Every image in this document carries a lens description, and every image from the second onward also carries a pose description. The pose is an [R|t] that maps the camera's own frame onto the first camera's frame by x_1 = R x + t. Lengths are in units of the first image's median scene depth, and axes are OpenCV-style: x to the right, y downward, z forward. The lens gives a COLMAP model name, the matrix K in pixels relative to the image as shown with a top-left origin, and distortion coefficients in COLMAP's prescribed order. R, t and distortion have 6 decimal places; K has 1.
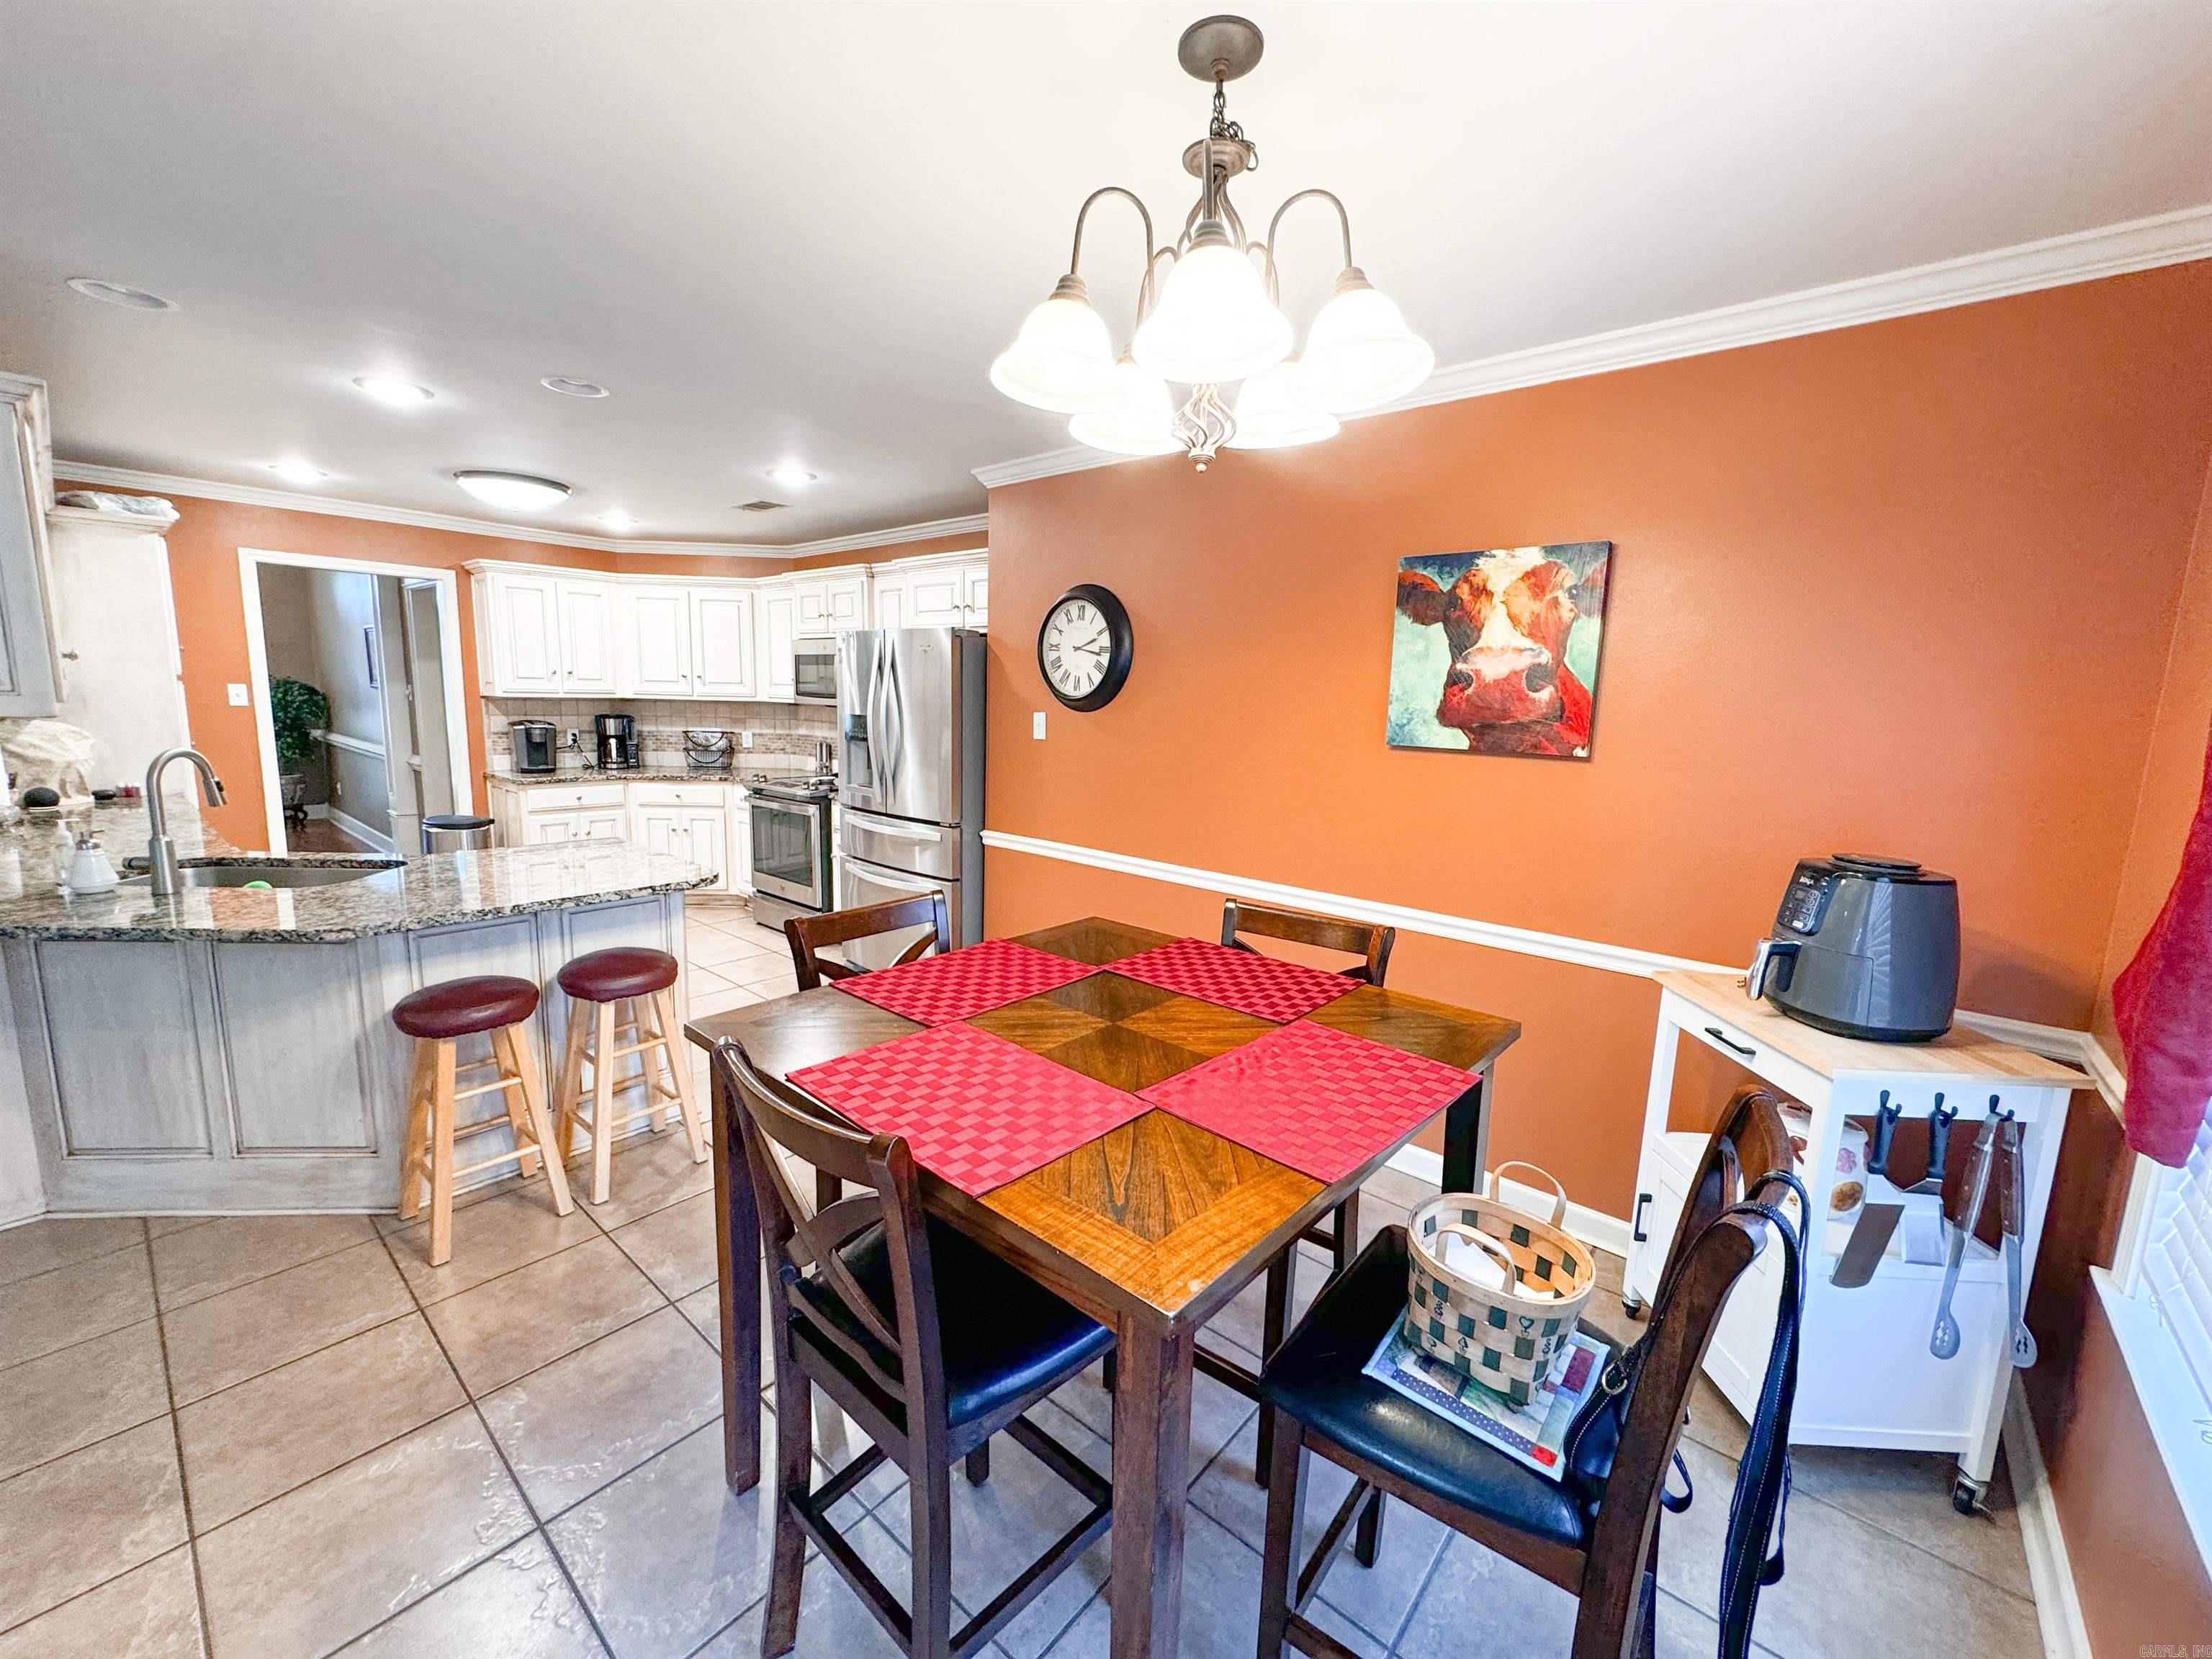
lens RADIAL K [[880.4, 0, 1098.4], [0, 880.4, 819.0], [0, 0, 1]] dist [-0.003308, 0.000711]
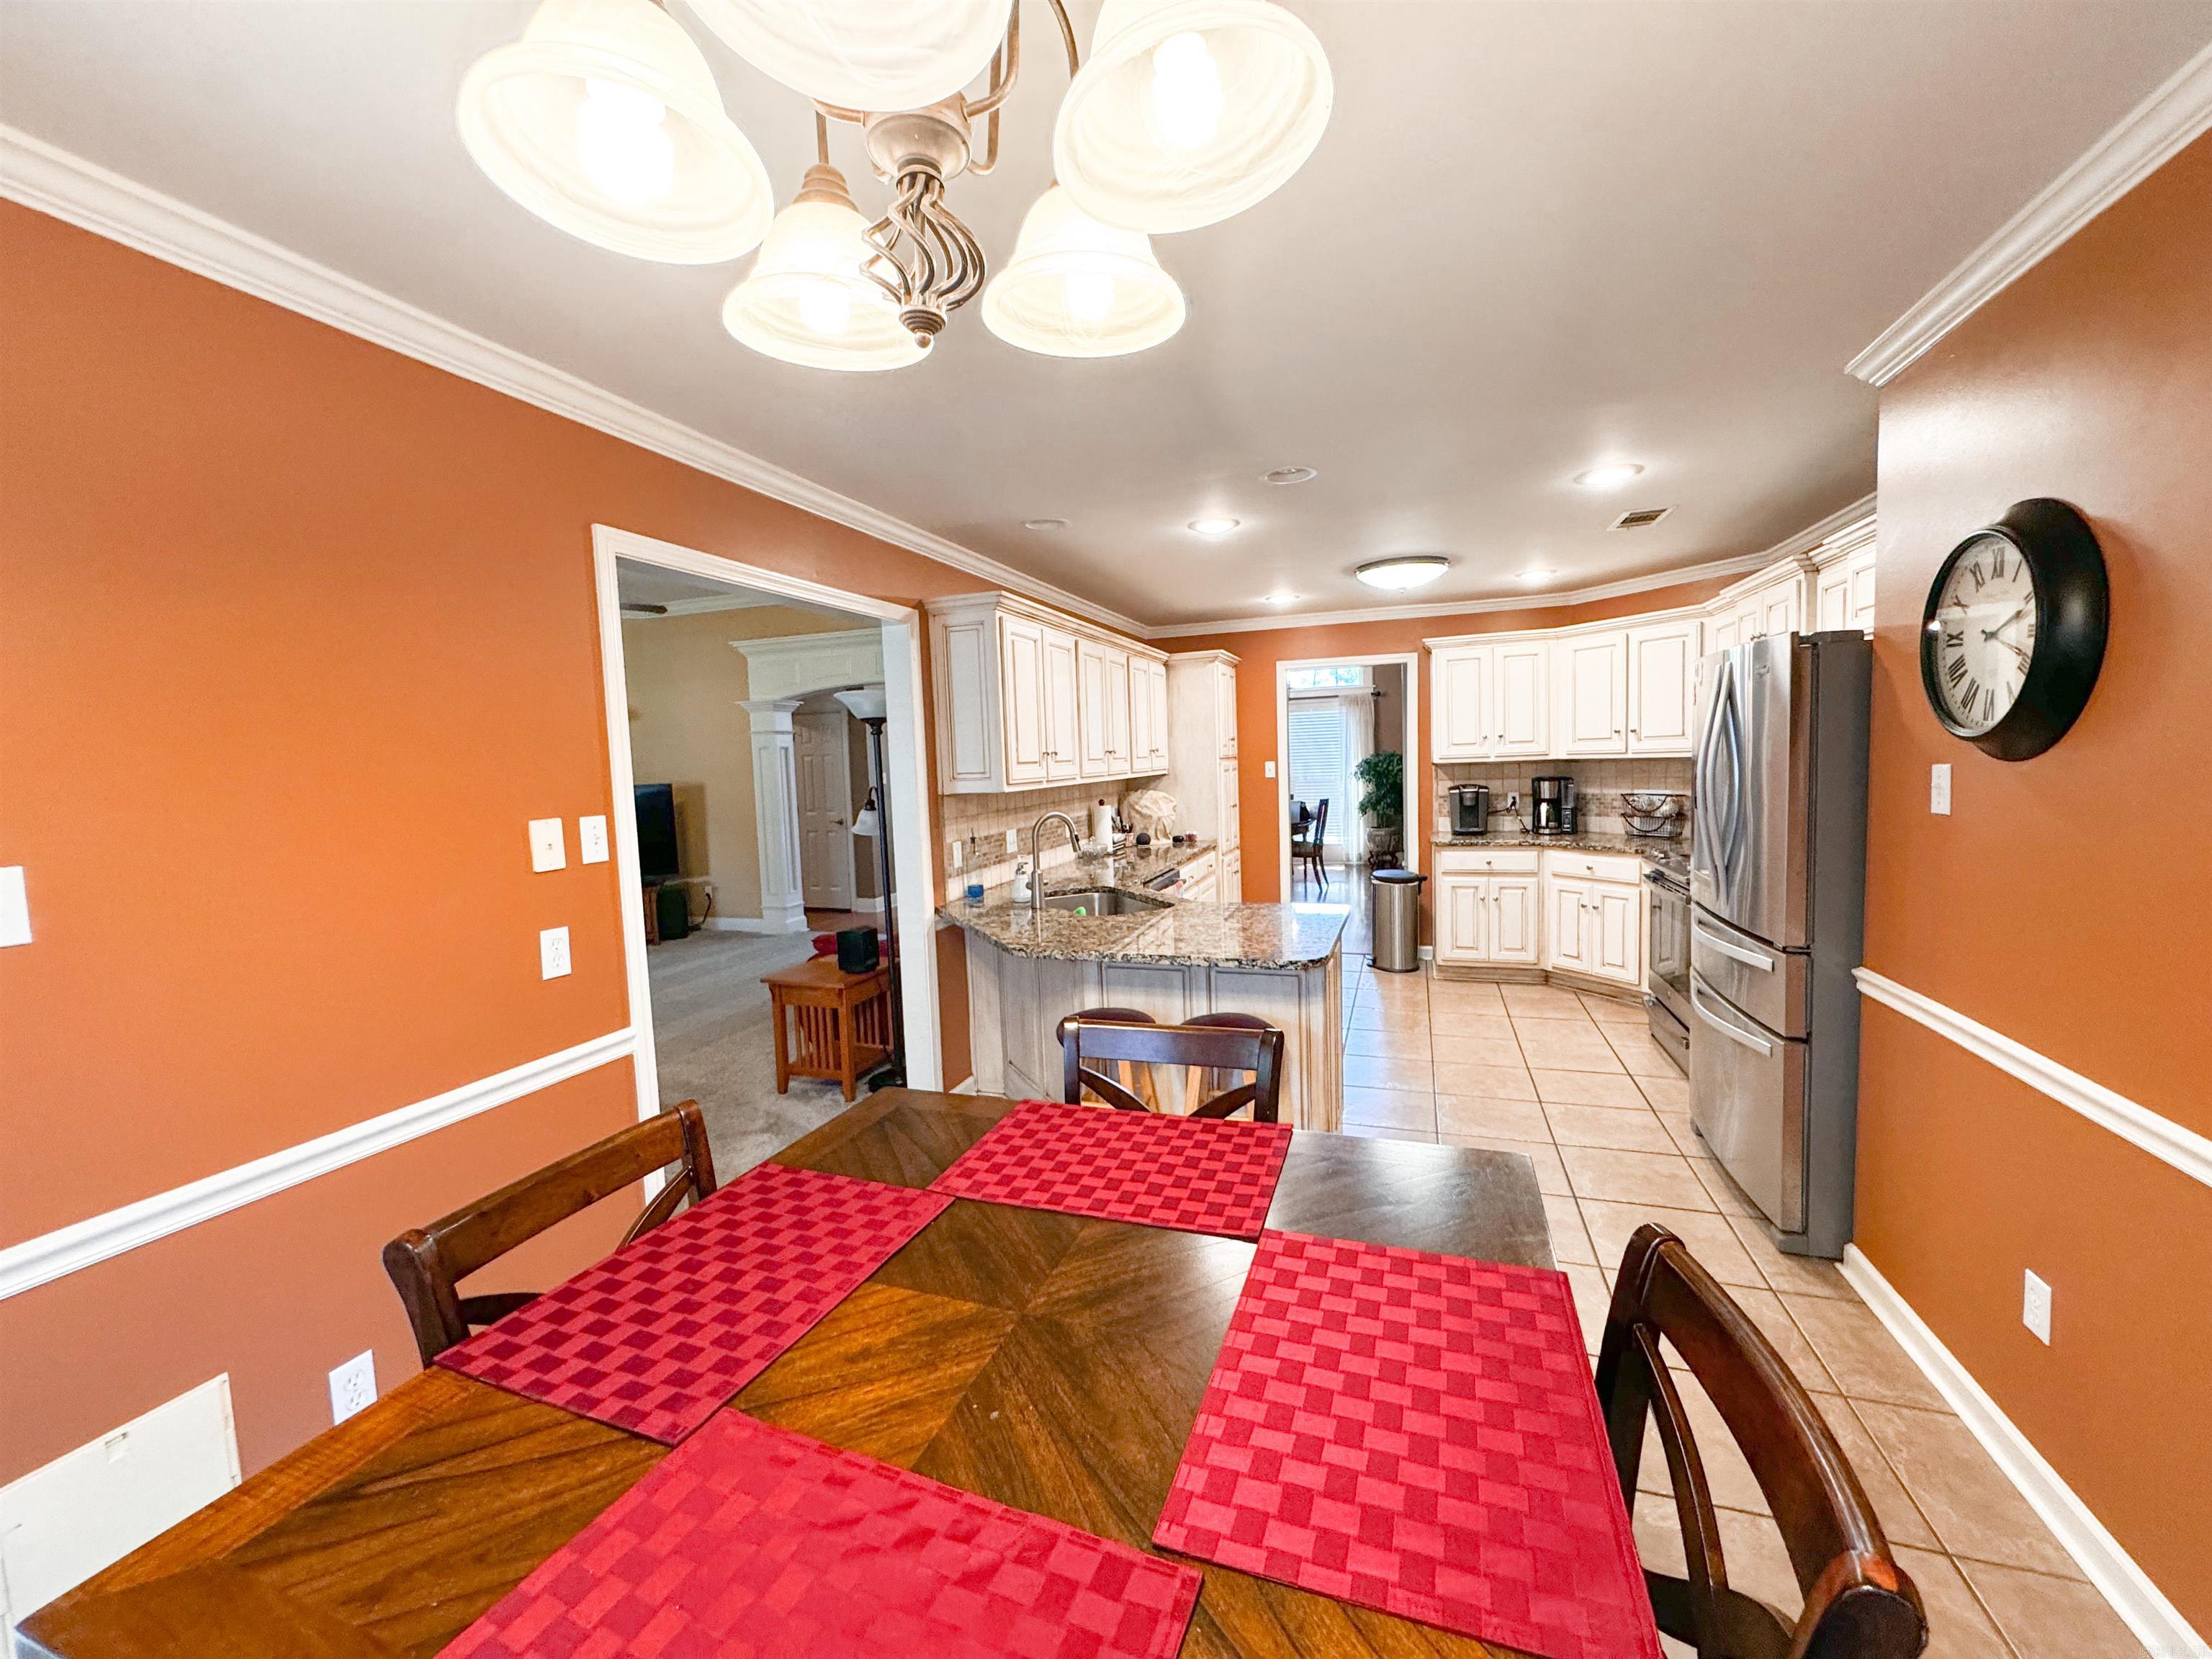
lens RADIAL K [[880.4, 0, 1109.1], [0, 880.4, 827.1], [0, 0, 1]] dist [-0.003308, 0.000711]
pose [[0.372230, 0.031952, -0.927590, 0.240636], [-0.083766, 0.996485, 0.000710, -0.041195], [0.924353, 0.077437, 0.373598, 0.337862]]
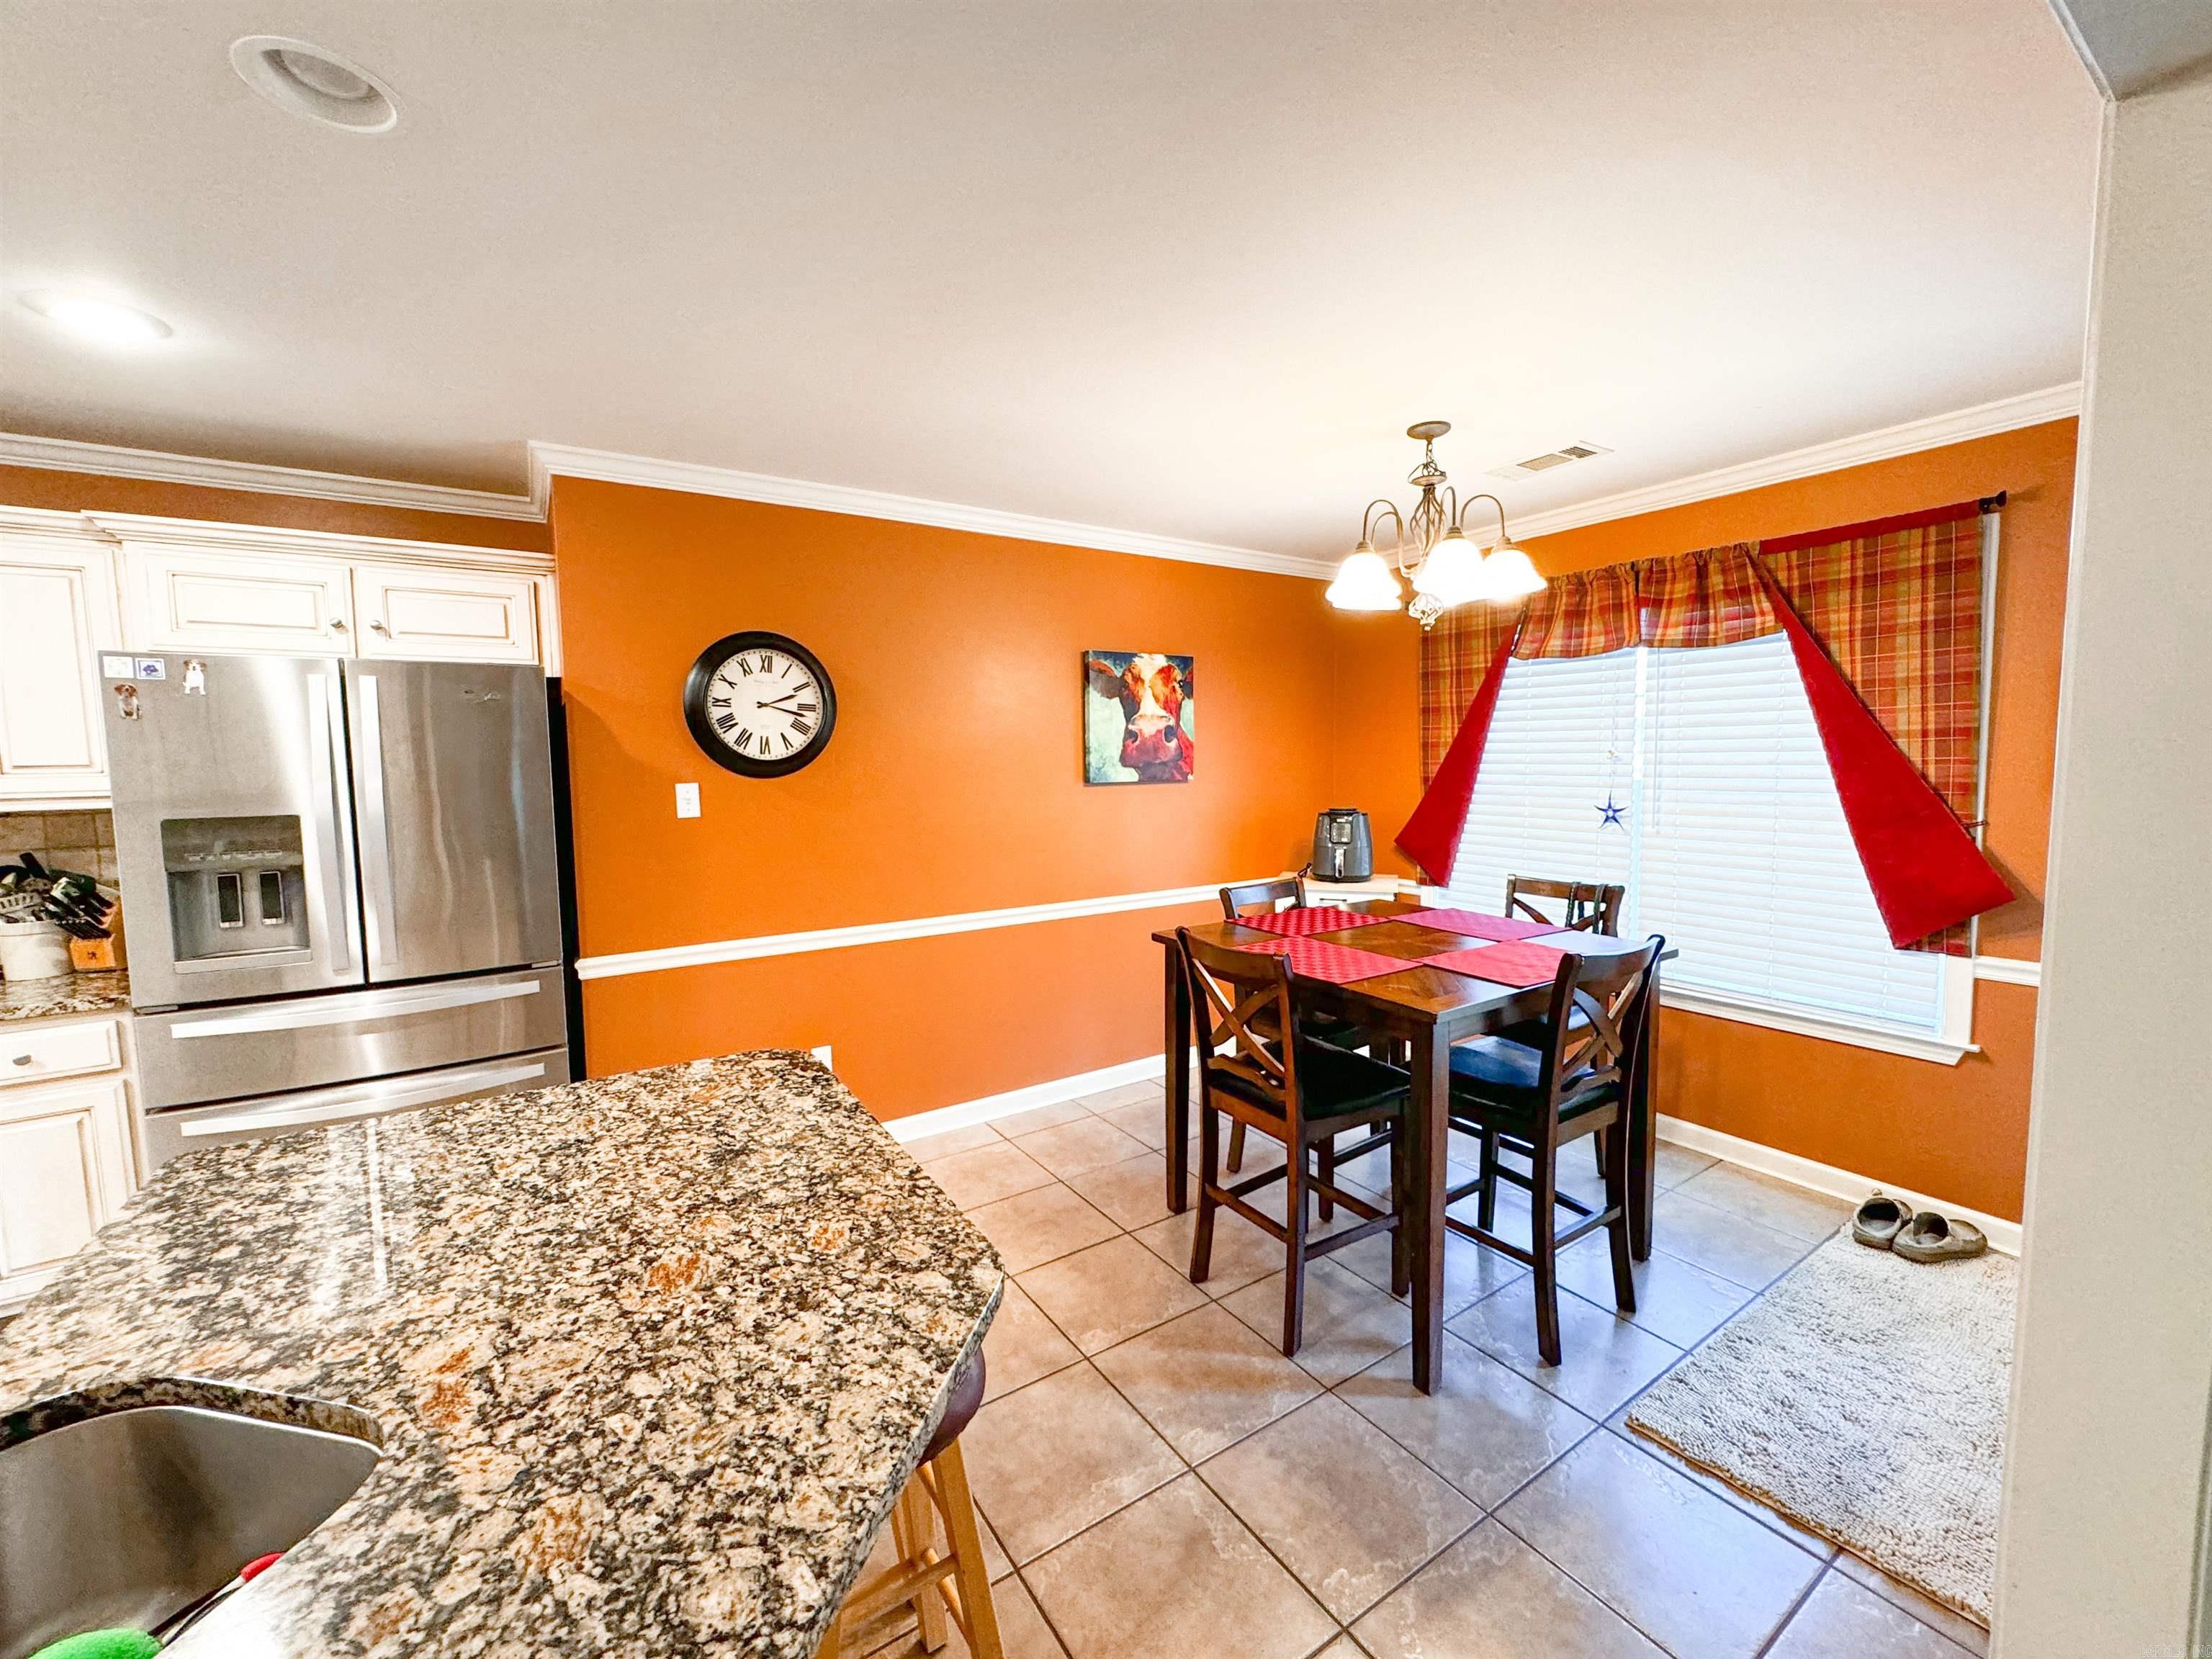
lens RADIAL K [[880.4, 0, 1102.1], [0, 880.4, 828.3], [0, 0, 1]] dist [-0.003308, 0.000711]
pose [[0.275749, -0.110805, 0.954822, -0.717658], [0.158207, 0.985019, 0.068619, -0.076927], [-0.948121, 0.132138, 0.289148, 0.427826]]
